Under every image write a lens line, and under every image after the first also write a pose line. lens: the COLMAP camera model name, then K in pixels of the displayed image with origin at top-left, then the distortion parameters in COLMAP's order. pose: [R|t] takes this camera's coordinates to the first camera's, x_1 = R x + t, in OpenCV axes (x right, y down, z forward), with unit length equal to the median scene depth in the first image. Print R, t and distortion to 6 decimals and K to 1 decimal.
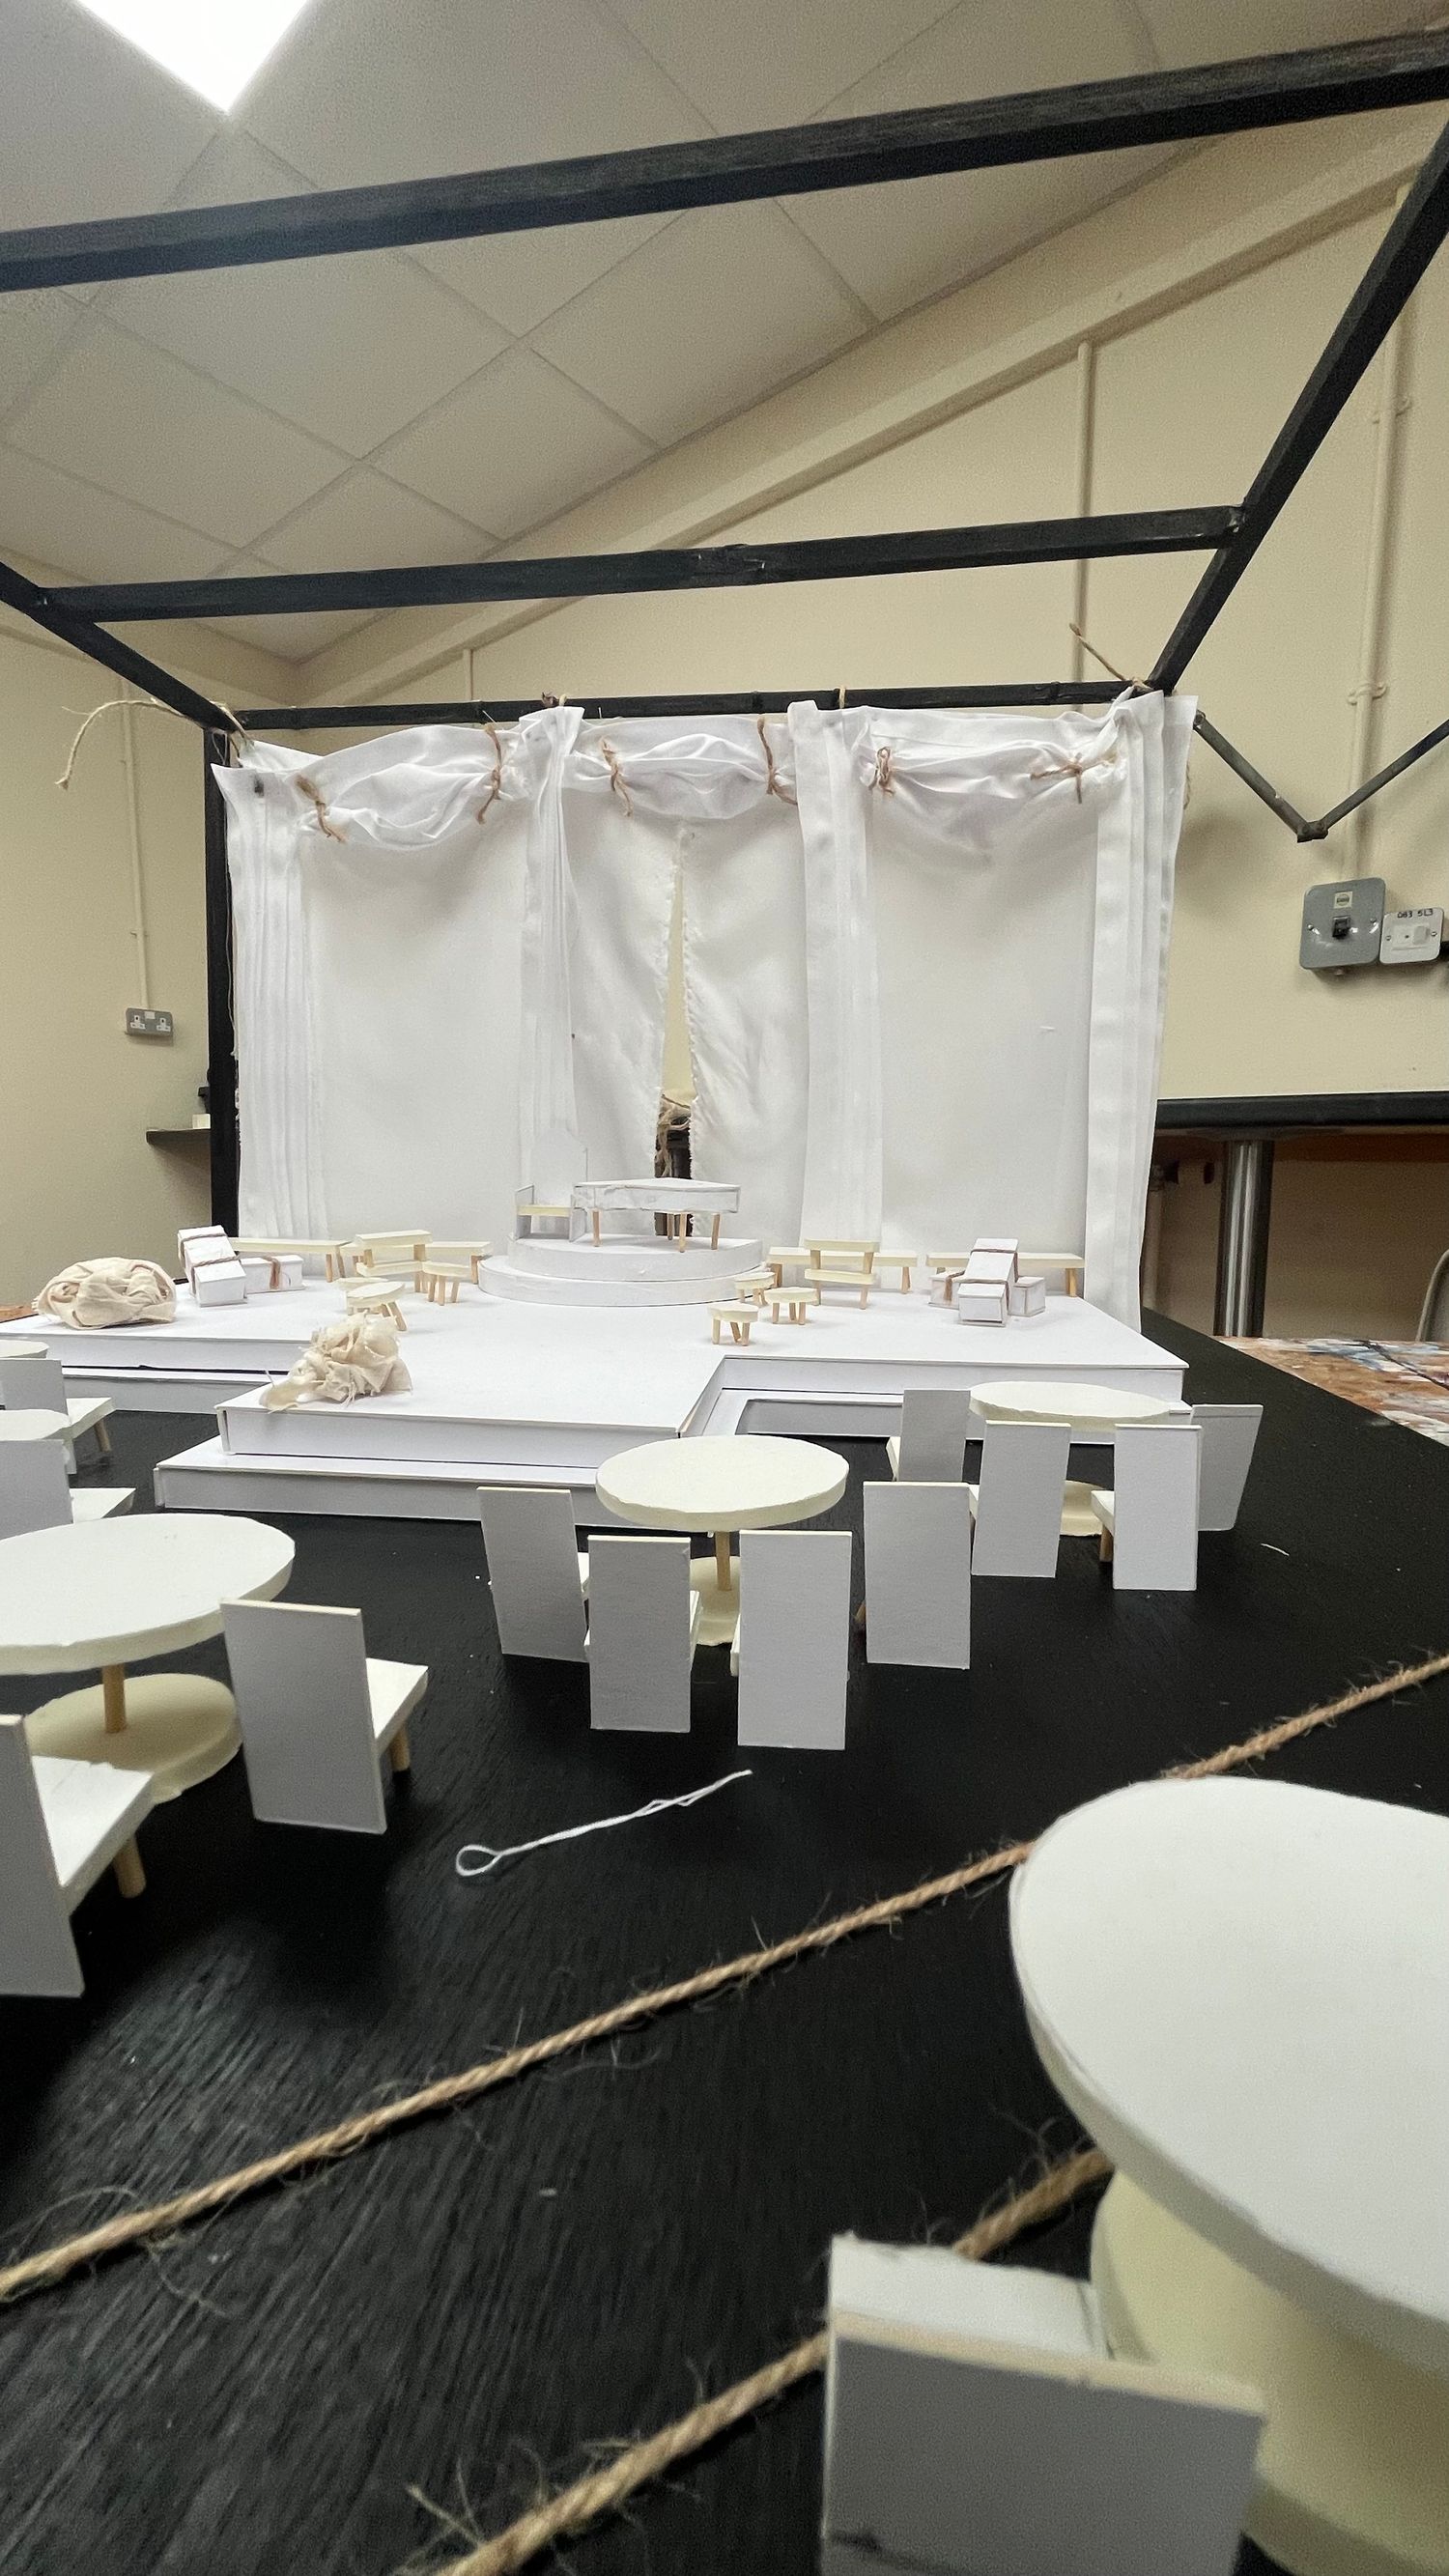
lens RADIAL K [[1084.1, 0, 719.4], [0, 1084.1, 1296.8], [0, 0, 1]] dist [-0.001730, 0.000058]
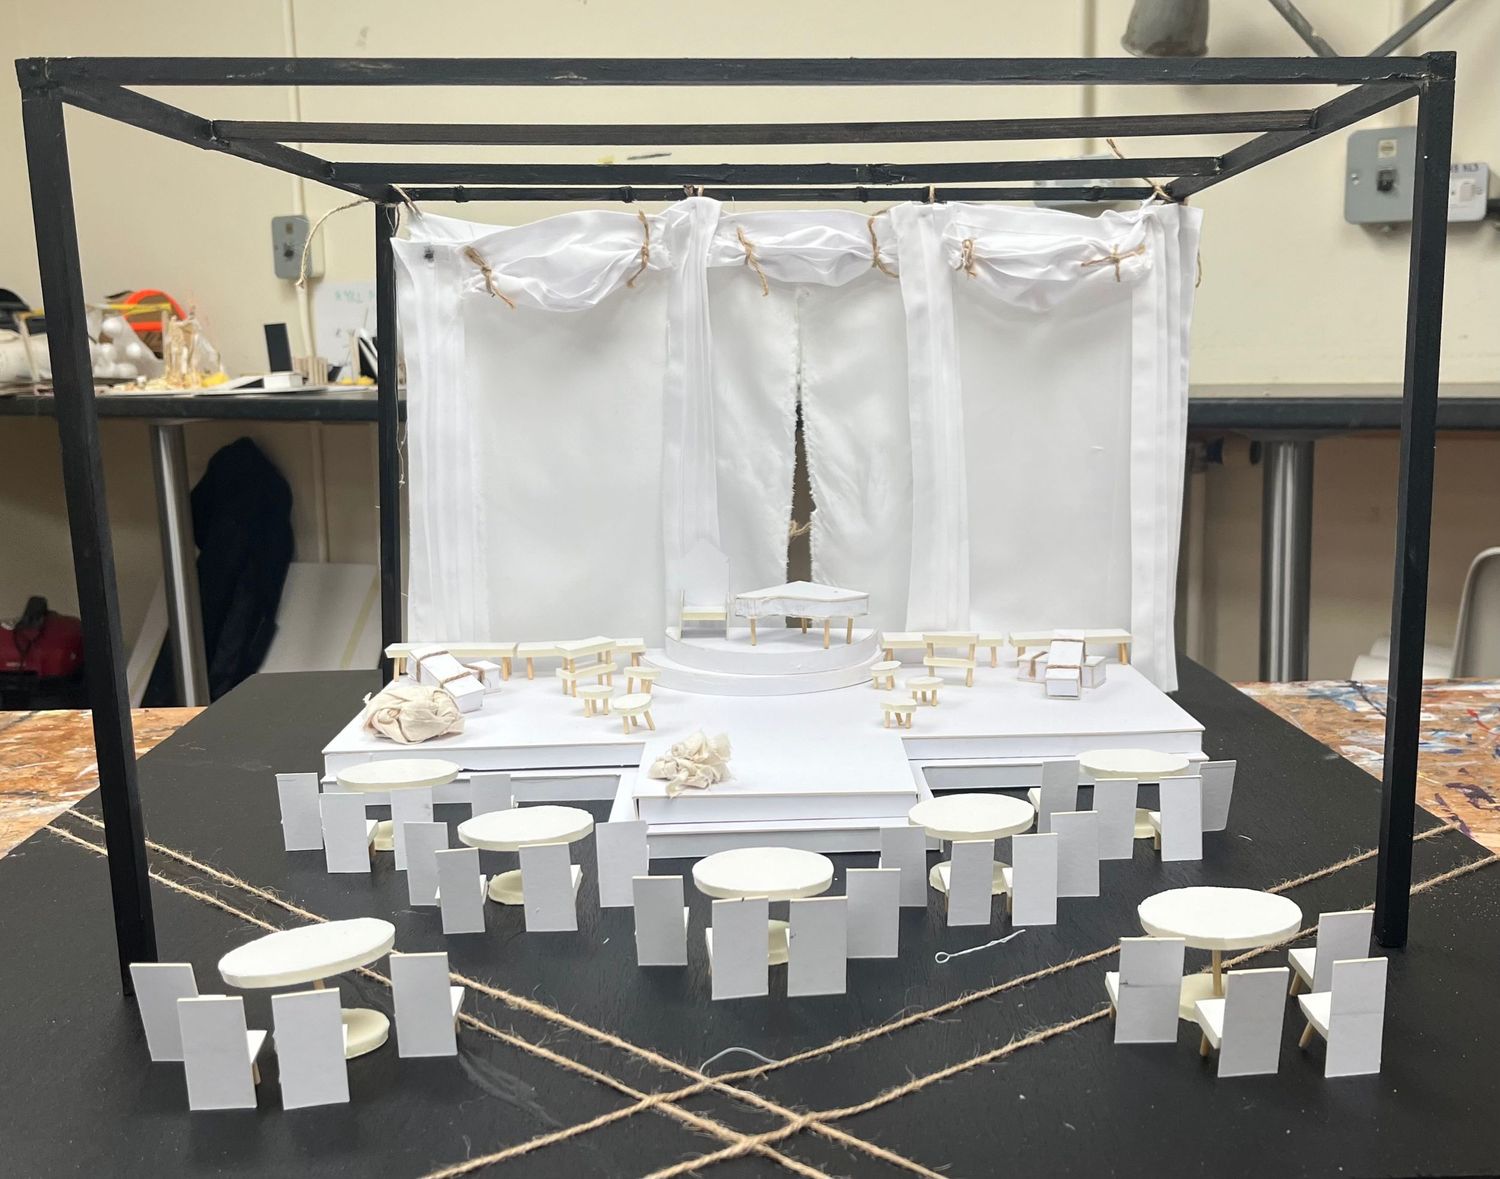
lens RADIAL K [[1947.4, 0, 793.7], [0, 1947.4, 592.4], [0, 0, 1]] dist [0.034766, 0.002499]
pose [[0.985382, -0.046139, 0.163994, -0.420552], [0.040072, 0.998391, 0.040115, -0.190014], [-0.165581, -0.032957, 0.985645, -1.165231]]
